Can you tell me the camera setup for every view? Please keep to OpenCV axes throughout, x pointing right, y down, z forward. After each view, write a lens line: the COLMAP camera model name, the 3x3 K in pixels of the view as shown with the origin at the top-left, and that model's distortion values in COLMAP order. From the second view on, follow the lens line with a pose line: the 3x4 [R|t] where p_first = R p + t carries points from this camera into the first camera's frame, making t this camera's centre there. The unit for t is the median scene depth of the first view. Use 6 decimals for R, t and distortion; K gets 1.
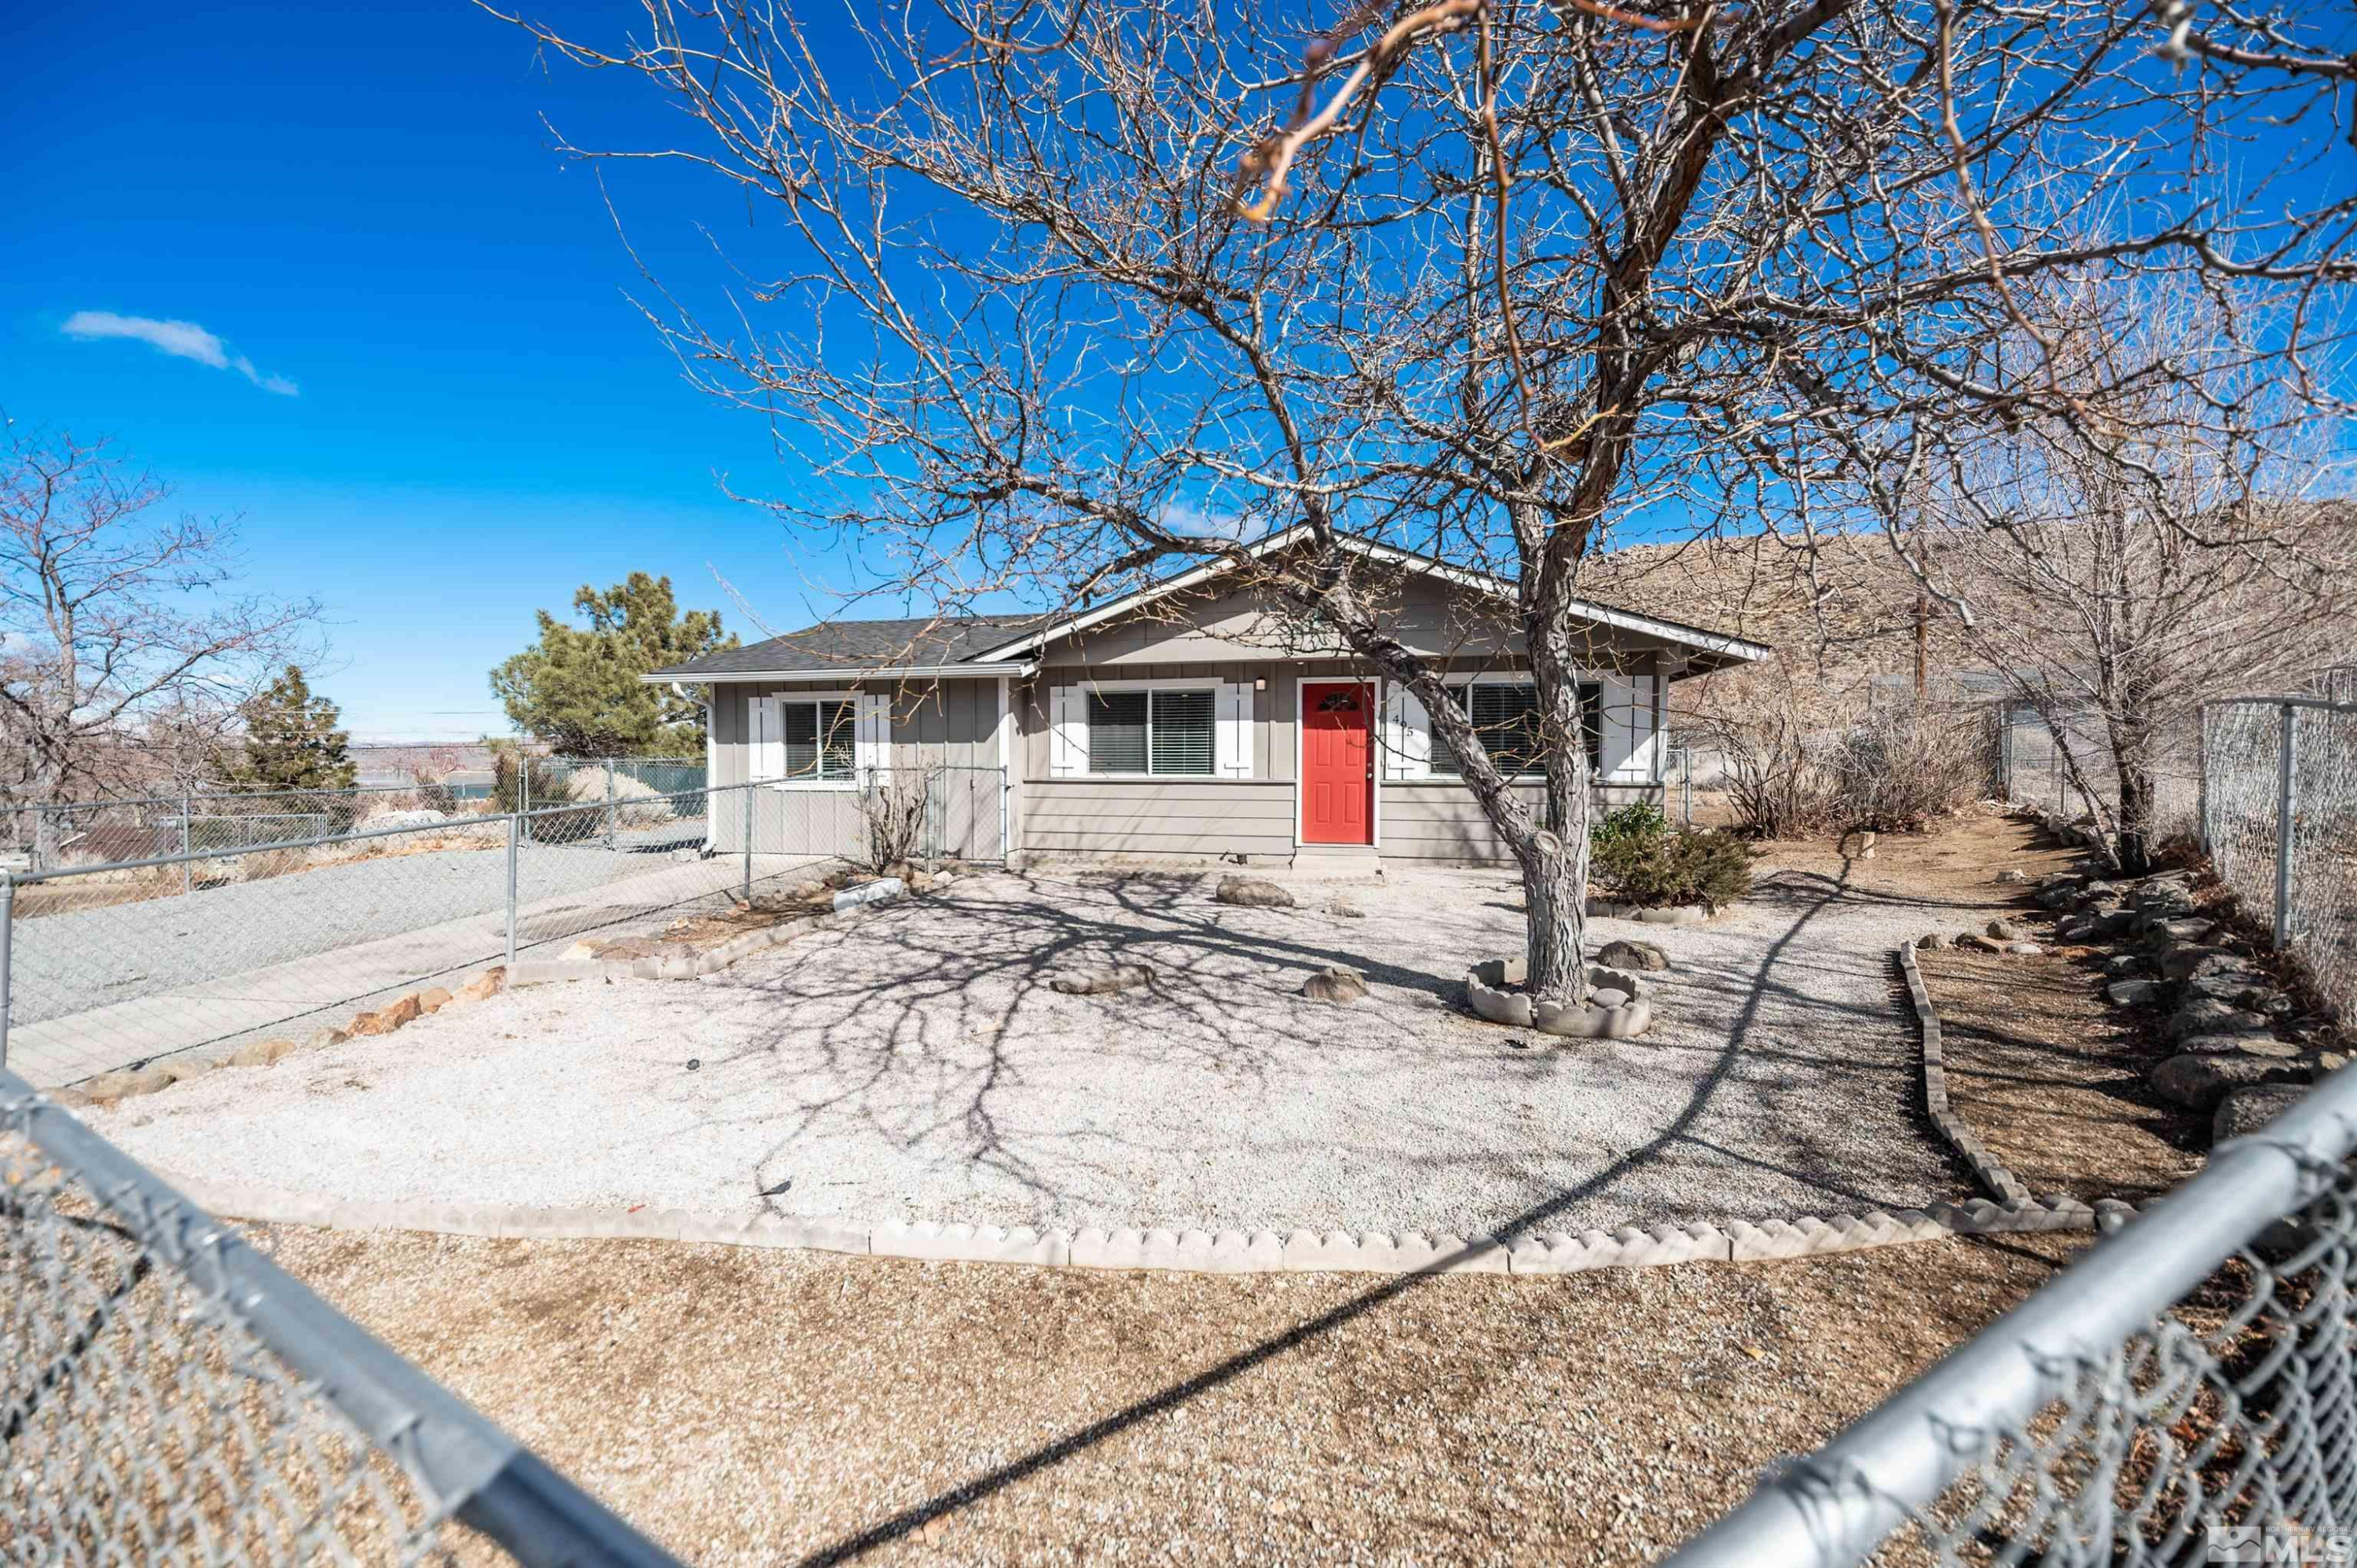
lens RADIAL K [[822.0, 0, 1152.2], [0, 822.0, 776.6], [0, 0, 1]] dist [0.002412, -0.002693]
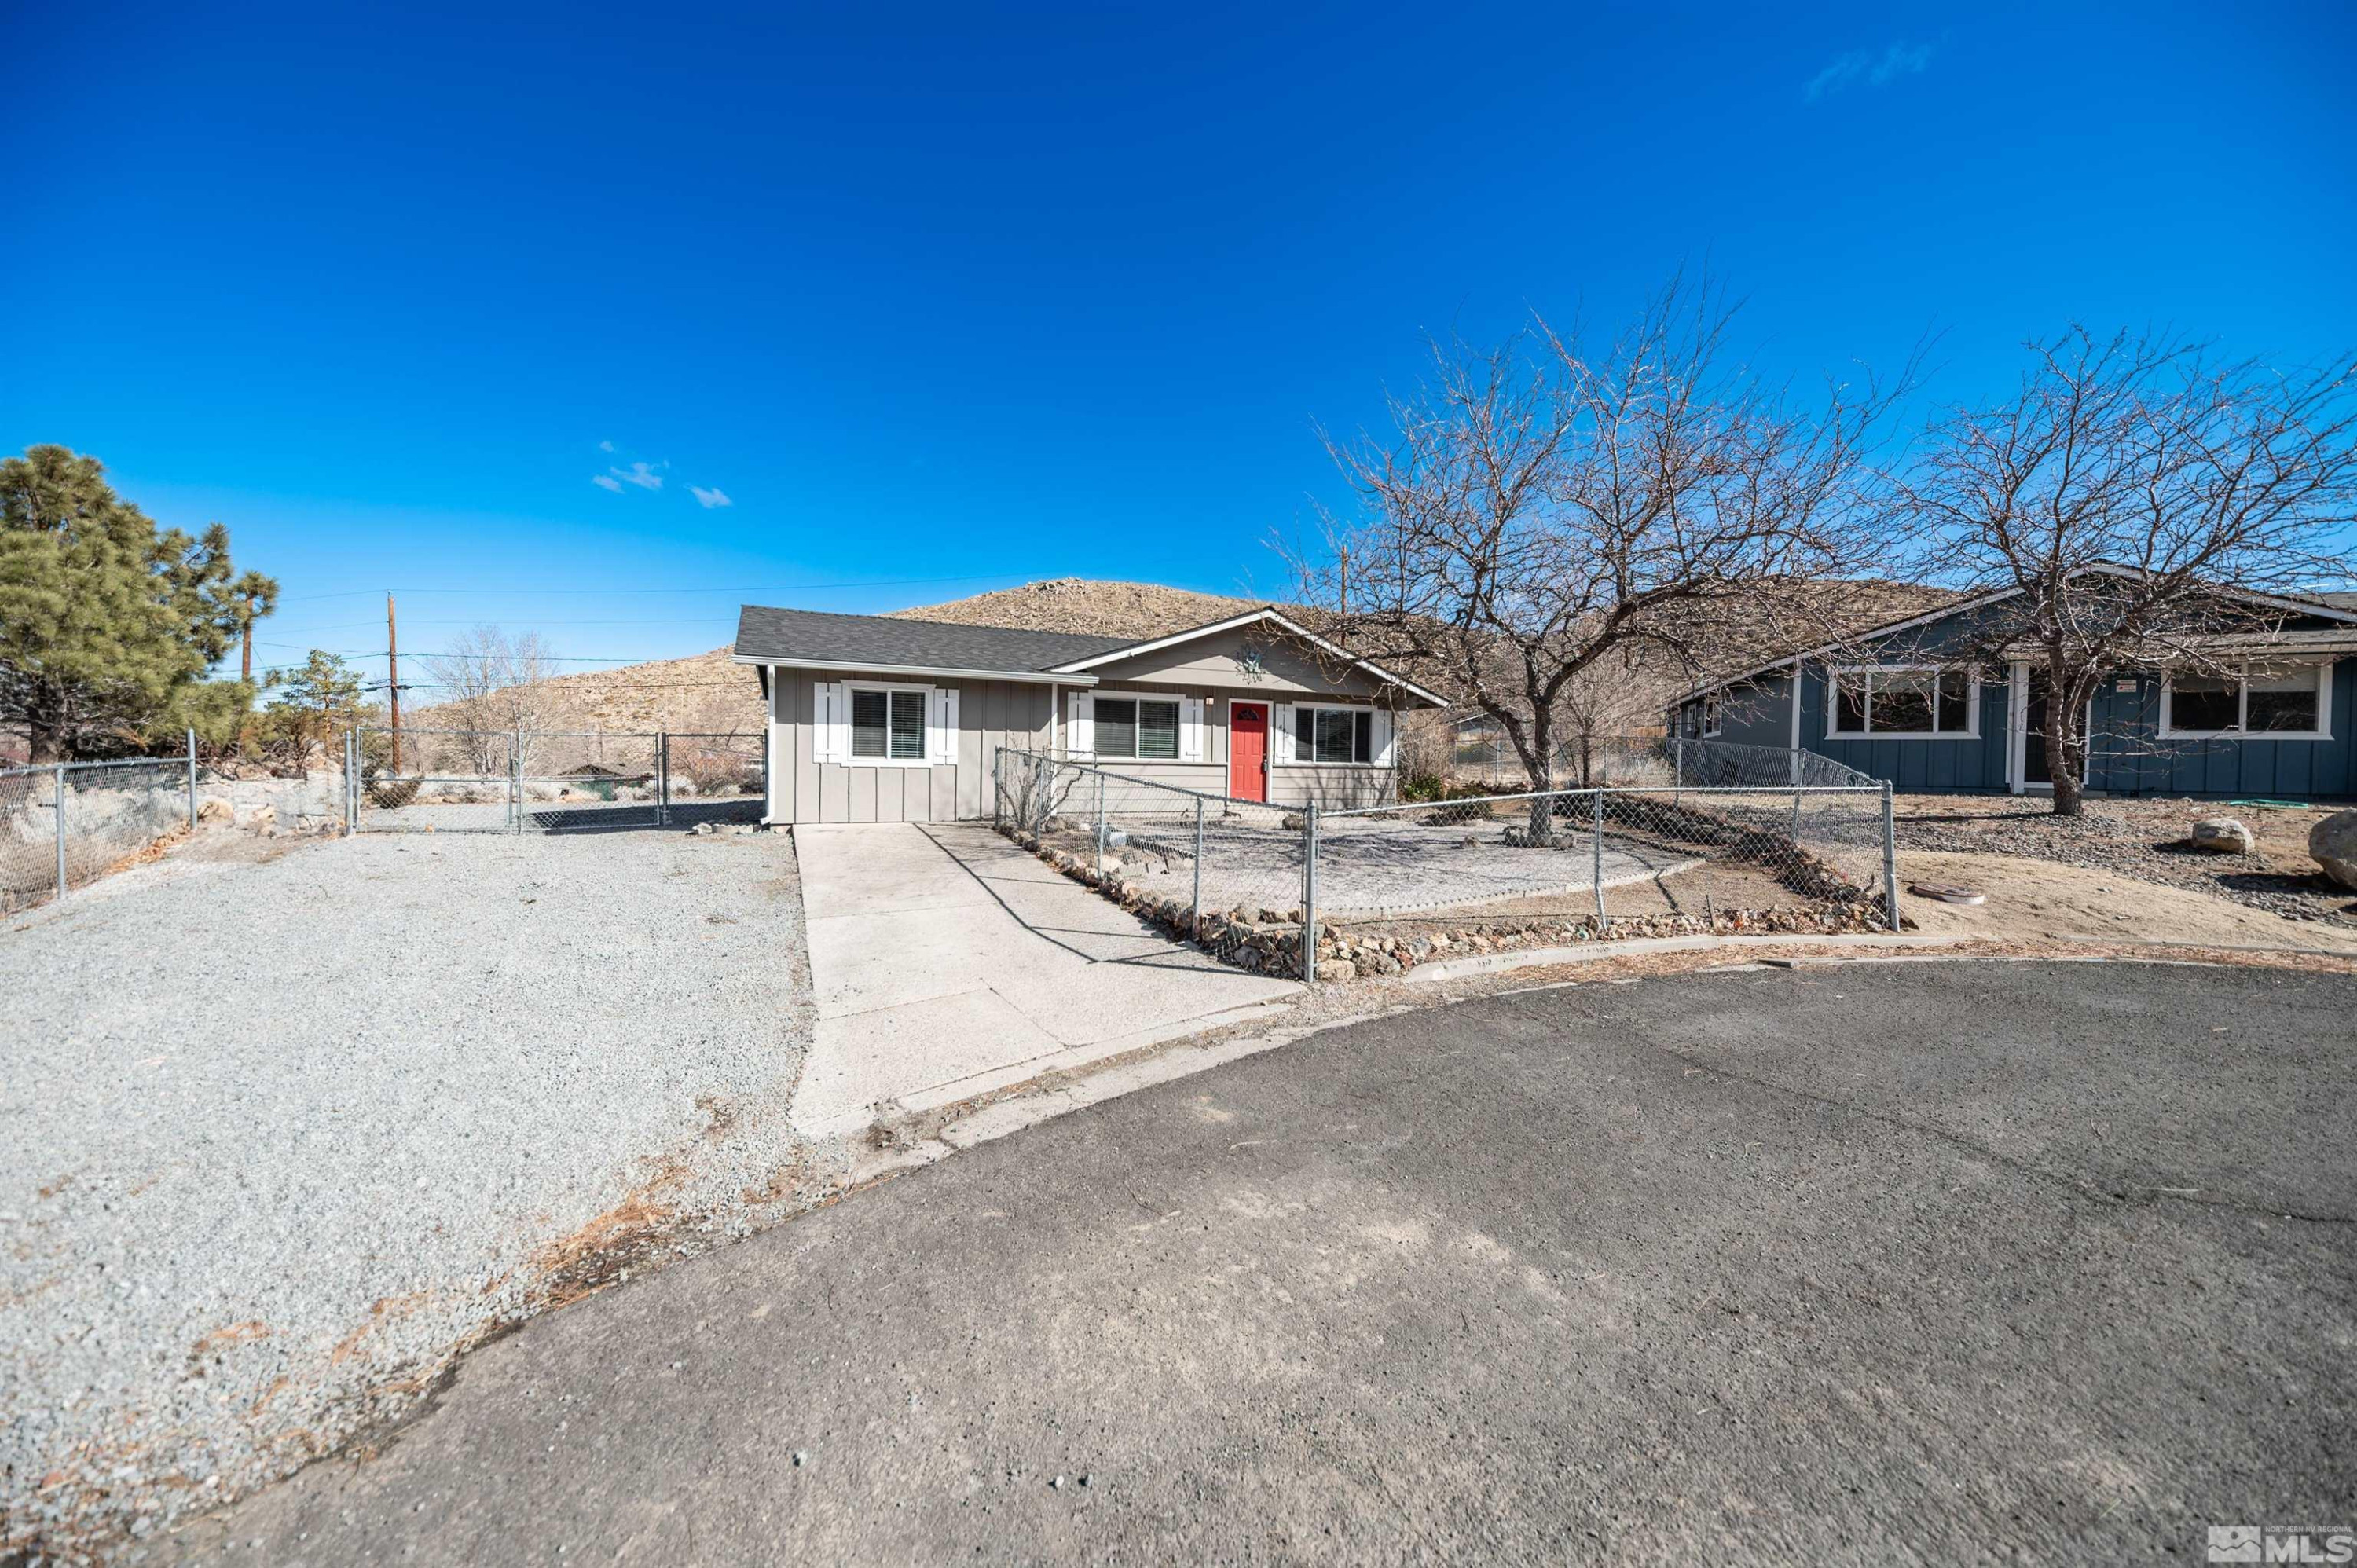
lens RADIAL K [[822.0, 0, 1152.2], [0, 822.0, 776.6], [0, 0, 1]] dist [0.002412, -0.002693]
pose [[0.802275, 0.003142, 0.596946, -0.846022], [-0.008423, 0.999946, 0.006057, 0.020359], [-0.596895, -0.009888, 0.802259, -0.164106]]
